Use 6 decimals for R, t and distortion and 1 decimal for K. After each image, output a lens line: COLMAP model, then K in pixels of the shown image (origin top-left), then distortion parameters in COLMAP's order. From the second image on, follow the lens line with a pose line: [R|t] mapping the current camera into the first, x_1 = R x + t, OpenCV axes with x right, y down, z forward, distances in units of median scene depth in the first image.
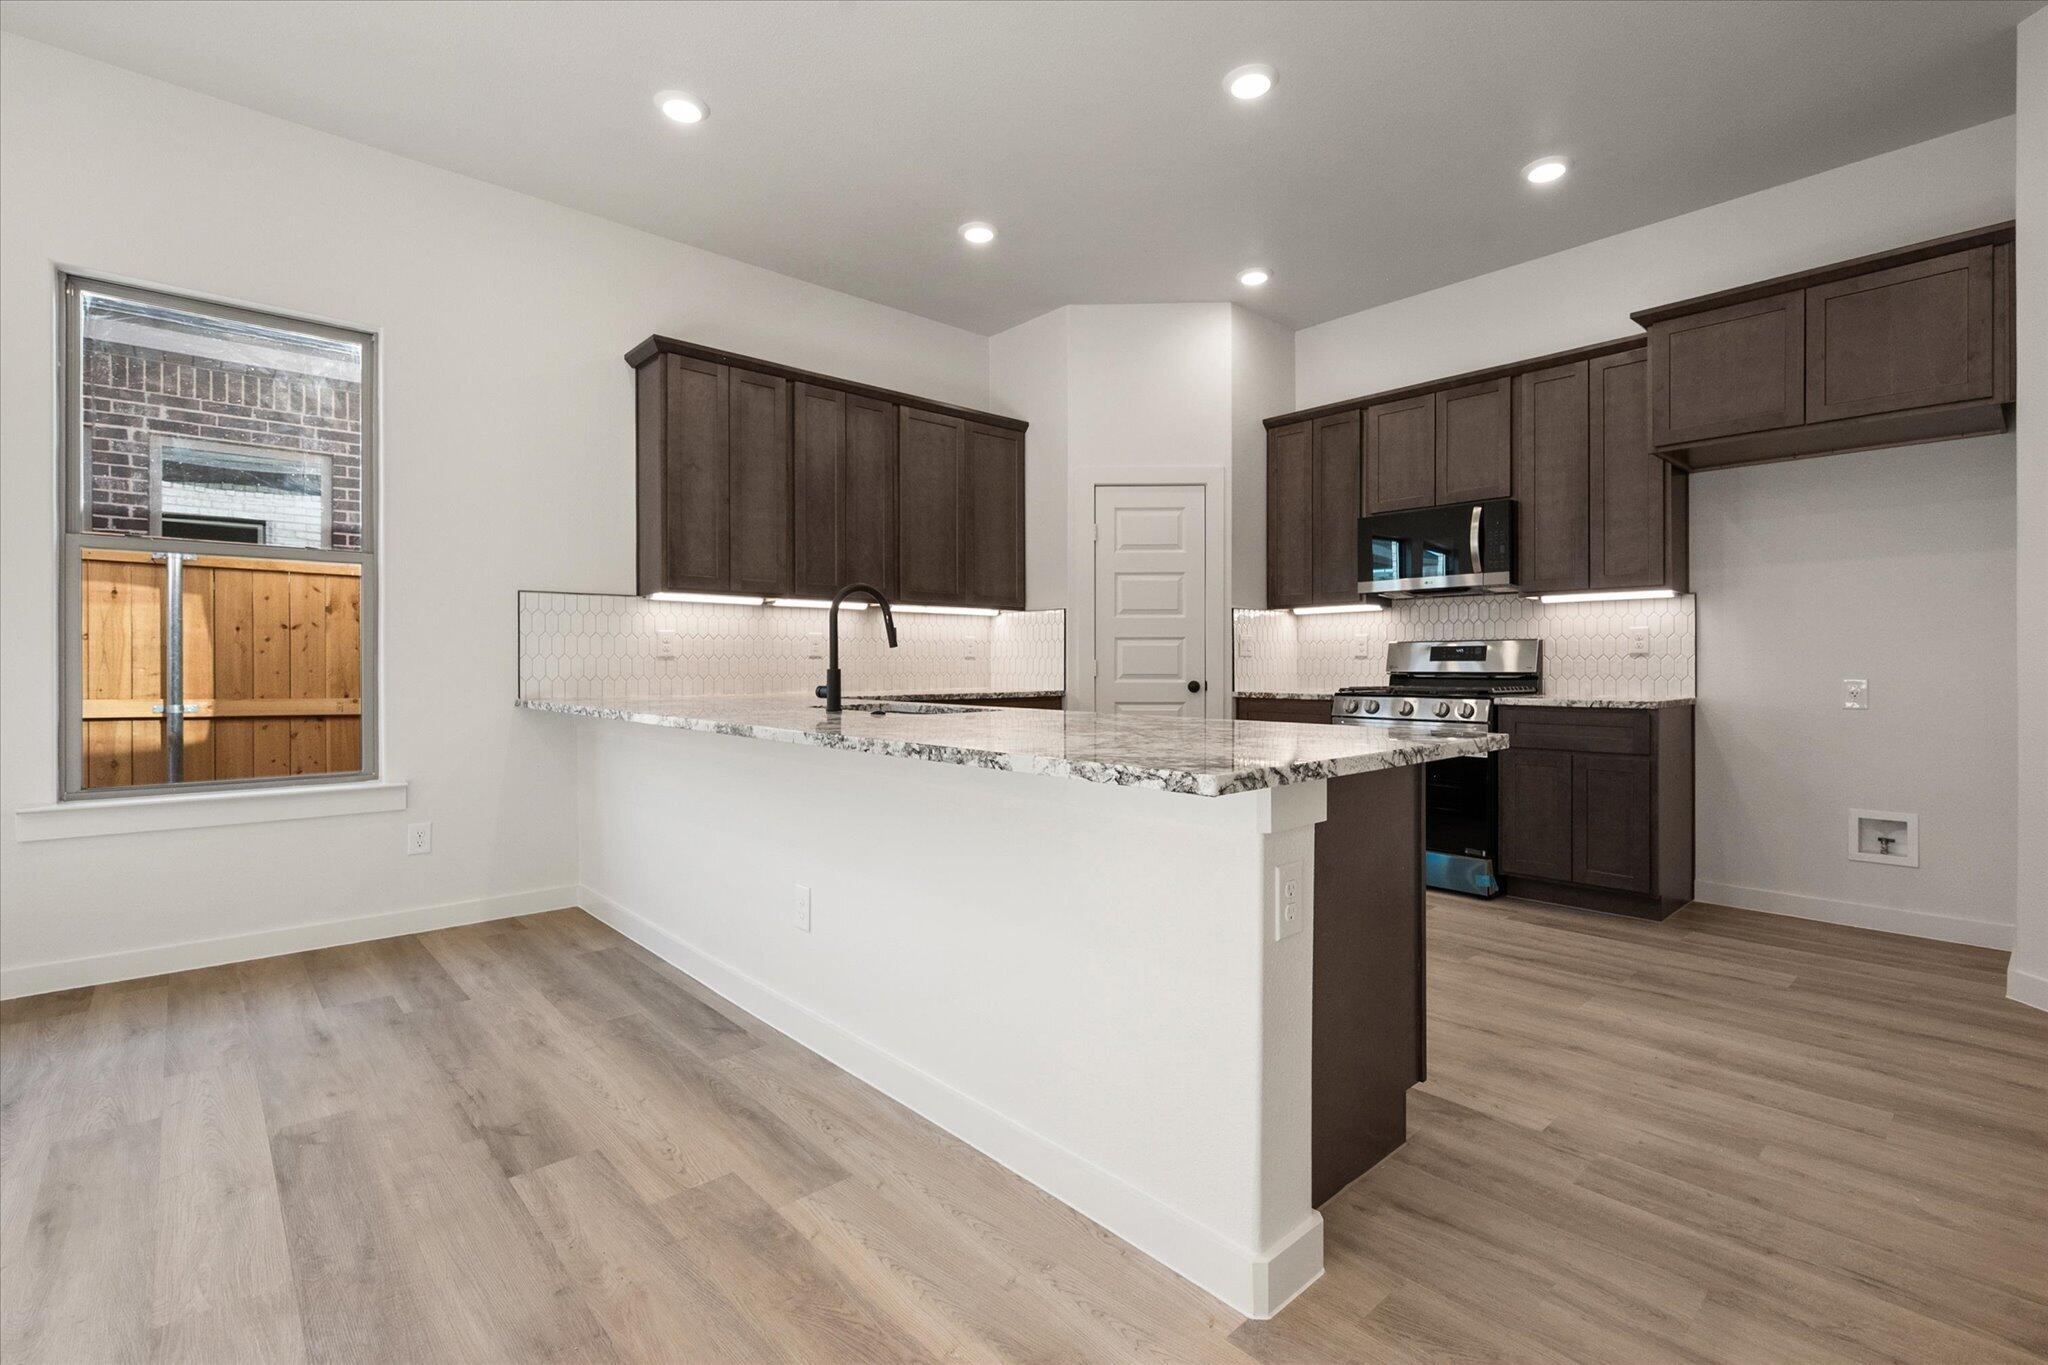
lens RADIAL K [[923.8, 0, 1031.7], [0, 923.8, 671.1], [0, 0, 1]] dist [0.000235, 0.000138]
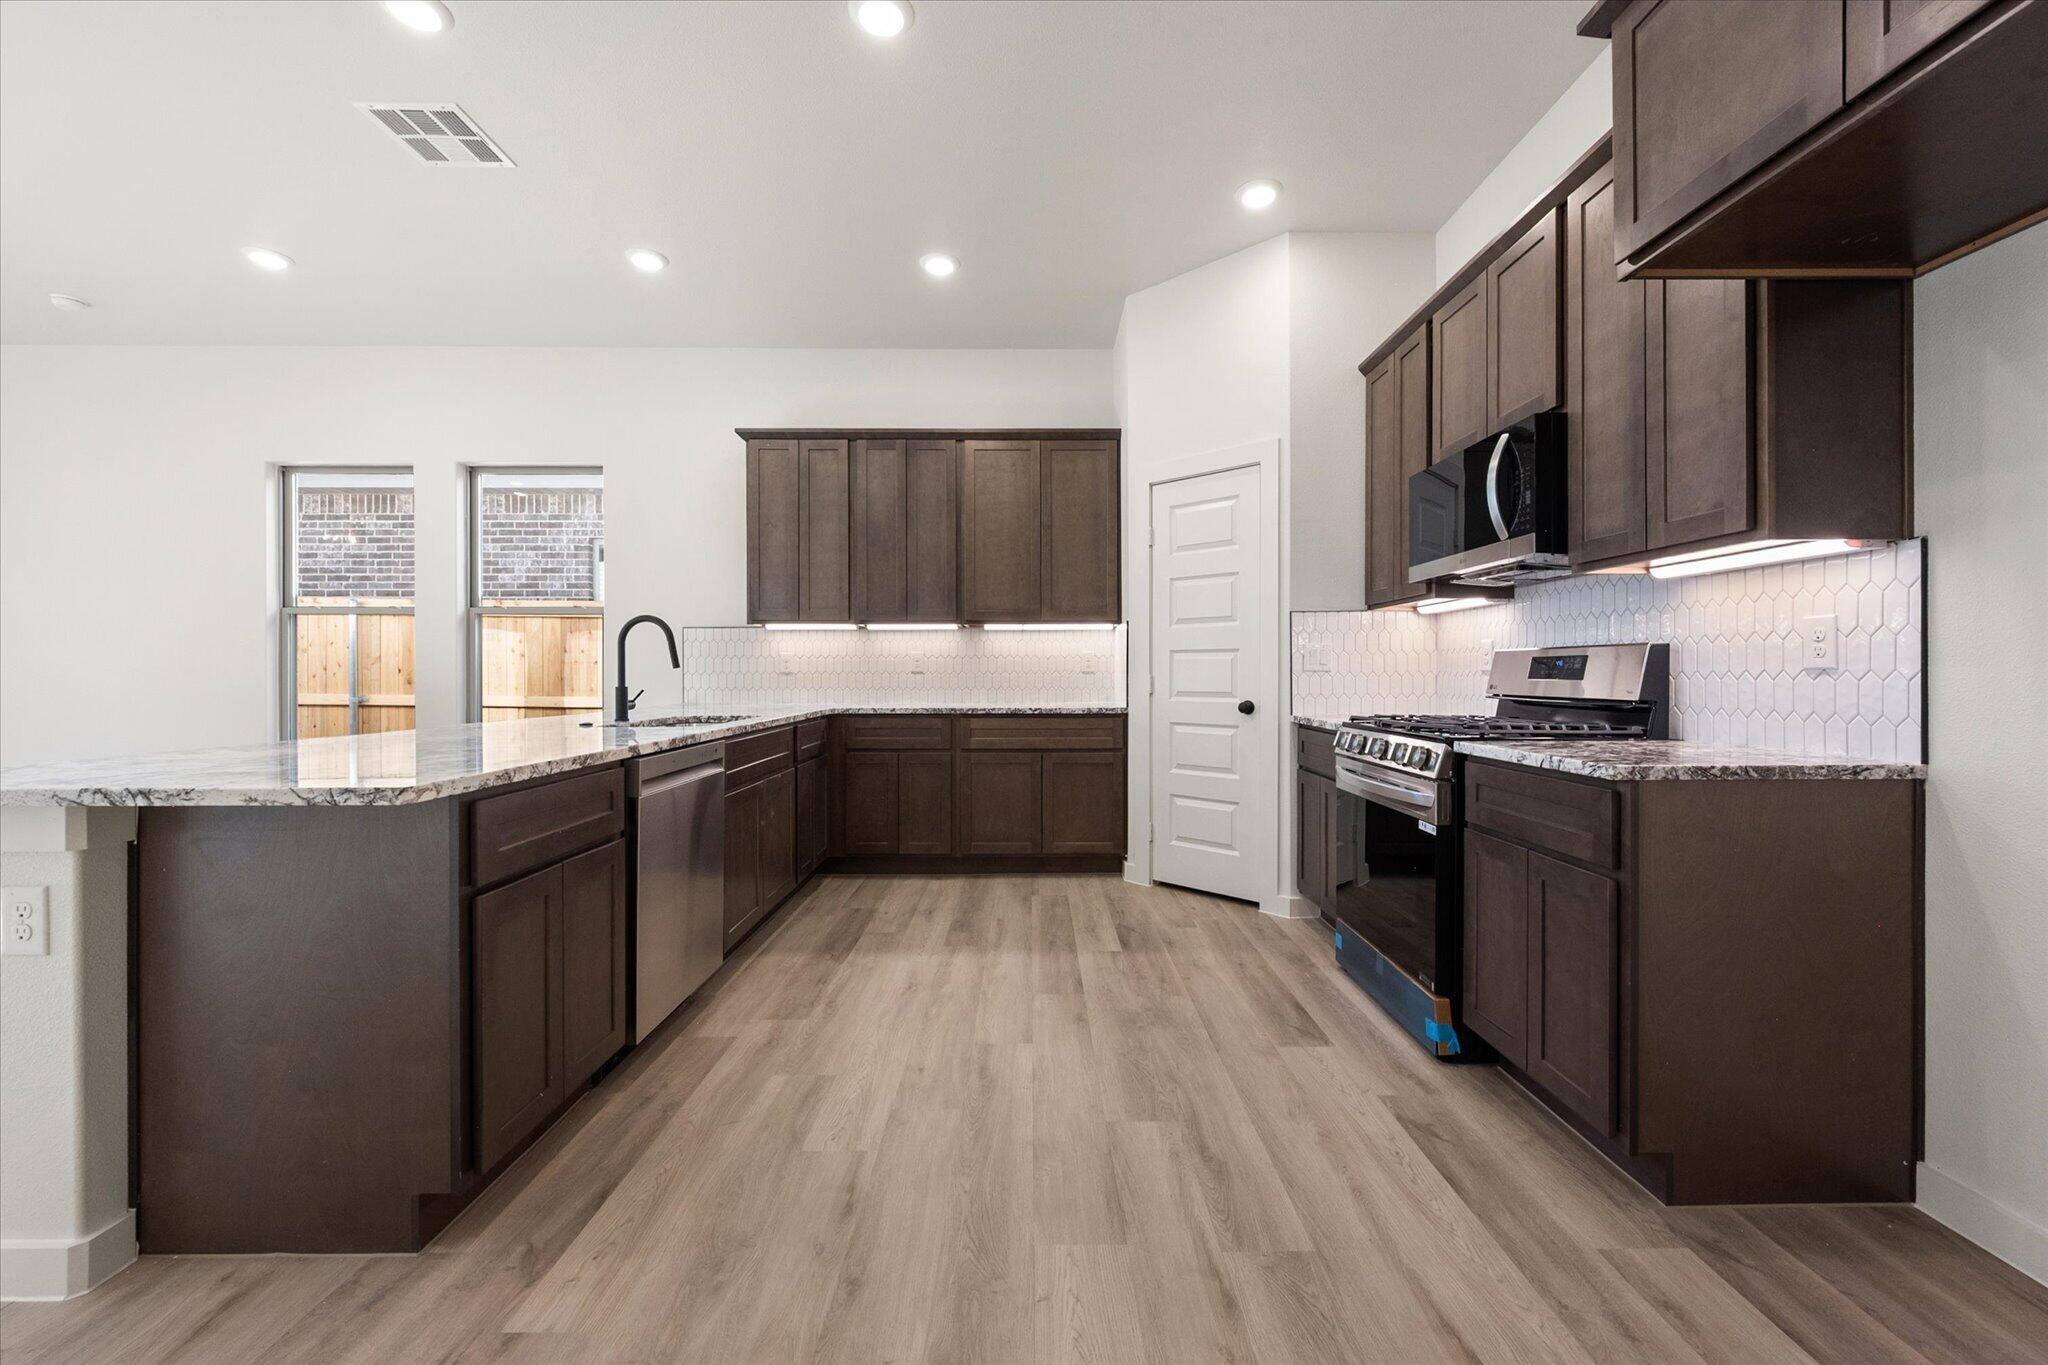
lens RADIAL K [[816.1, 0, 1042.7], [0, 816.1, 678.1], [0, 0, 1]] dist [-0.002126, 0.000831]
pose [[0.744745, 0.005125, -0.667330, 0.907442], [-0.005441, 0.999984, 0.001608, -0.017317], [0.667327, 0.002434, 0.744761, 0.560661]]
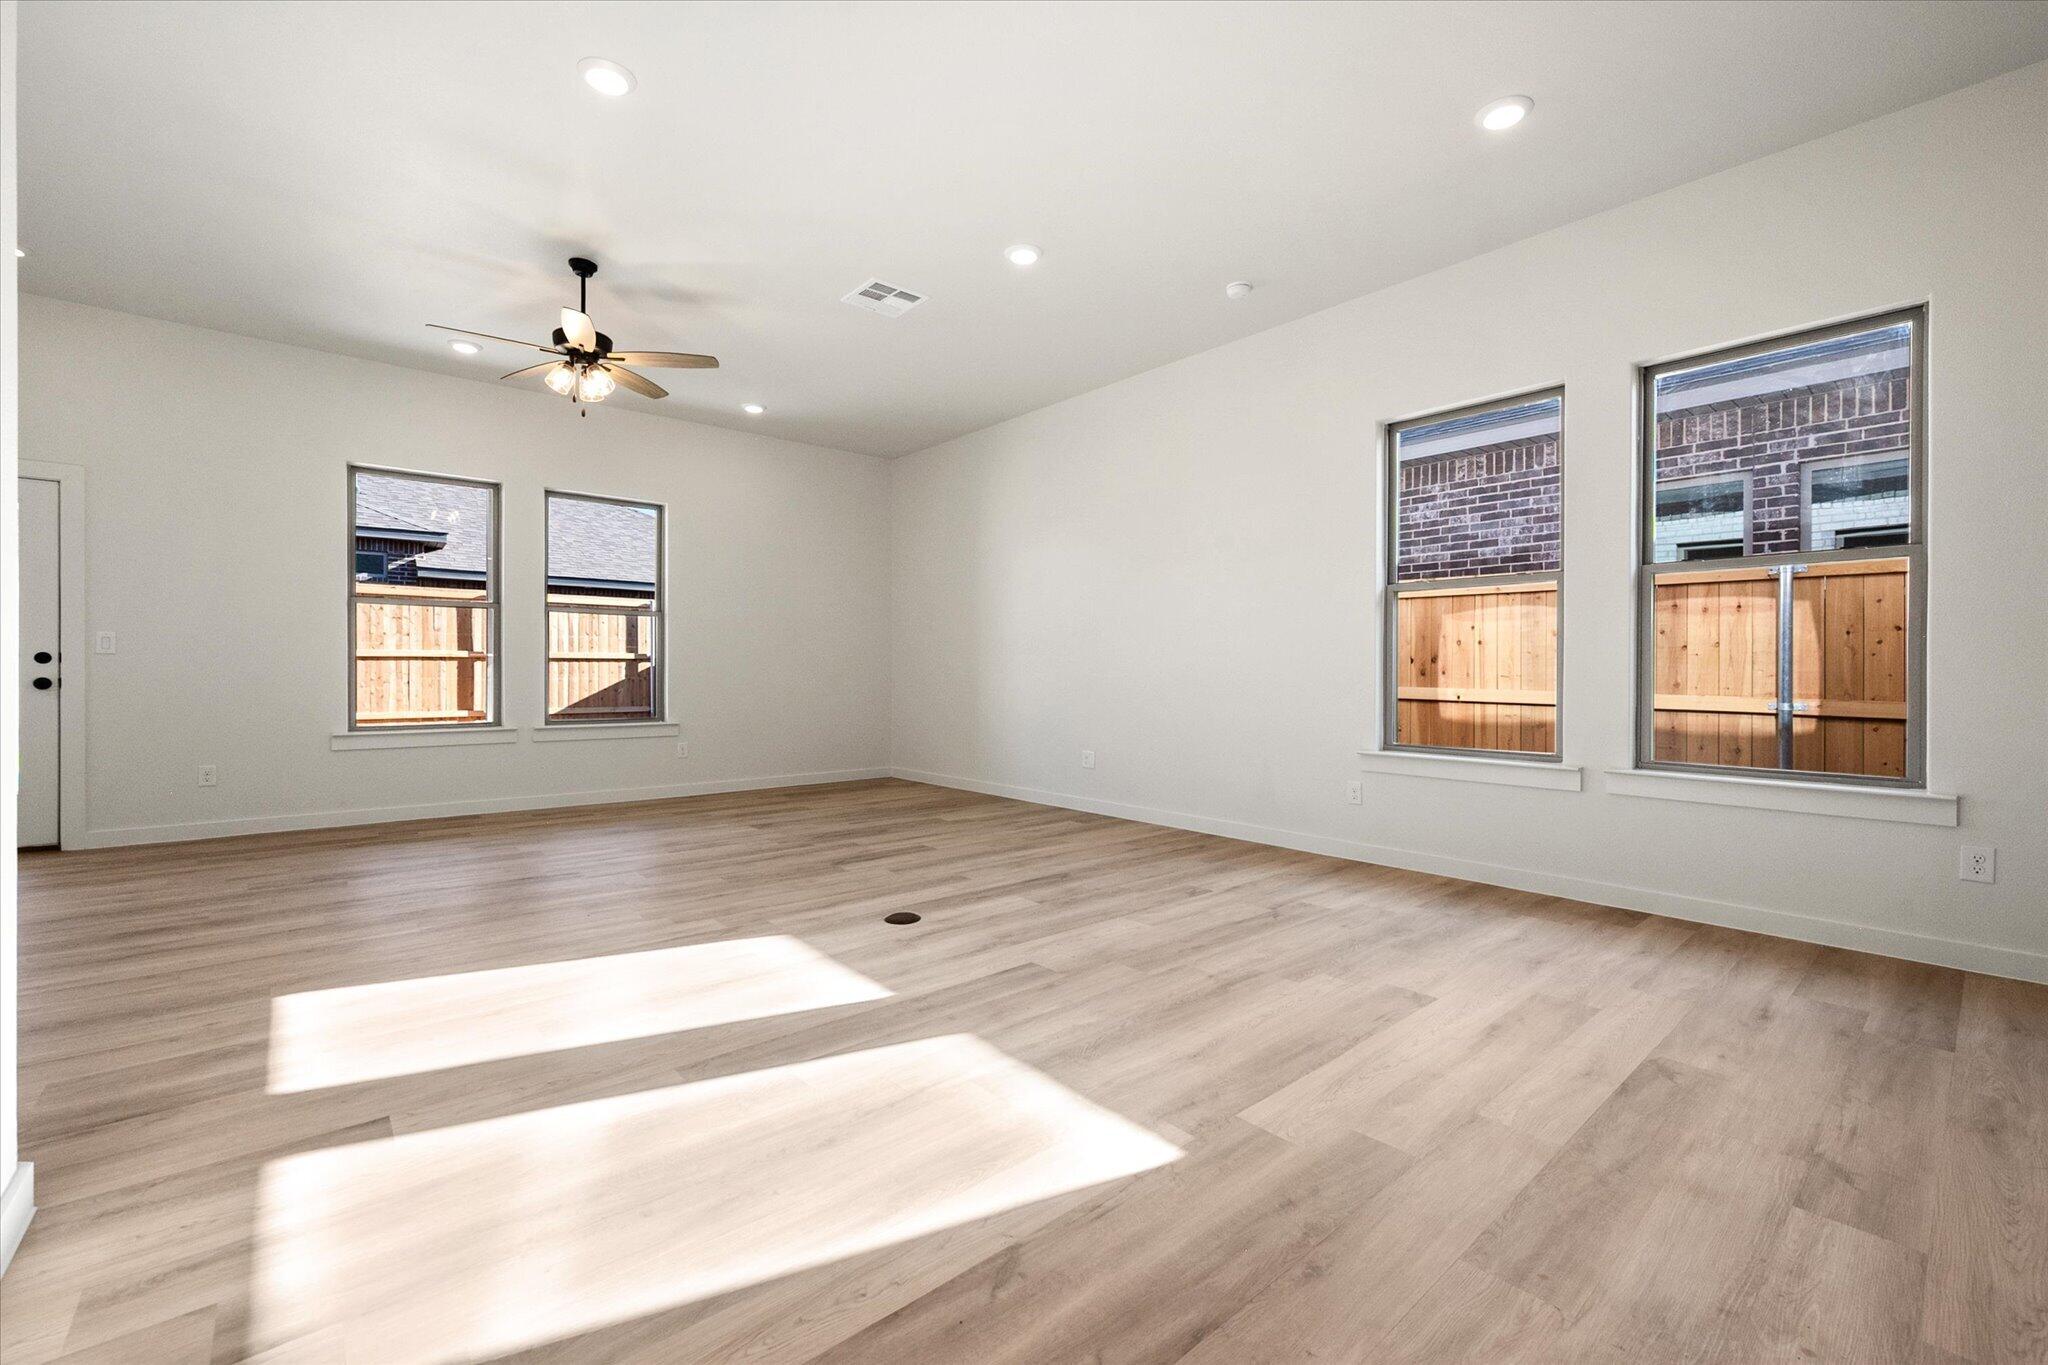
lens RADIAL K [[851.0, 0, 1018.8], [0, 851.0, 675.6], [0, 0, 1]] dist [-0.002291, 0.000786]
pose [[-0.030870, 0.004342, -0.999514, 0.196068], [-0.010725, 0.999932, 0.004675, 0.012393], [0.999466, 0.010864, -0.030821, 0.152923]]
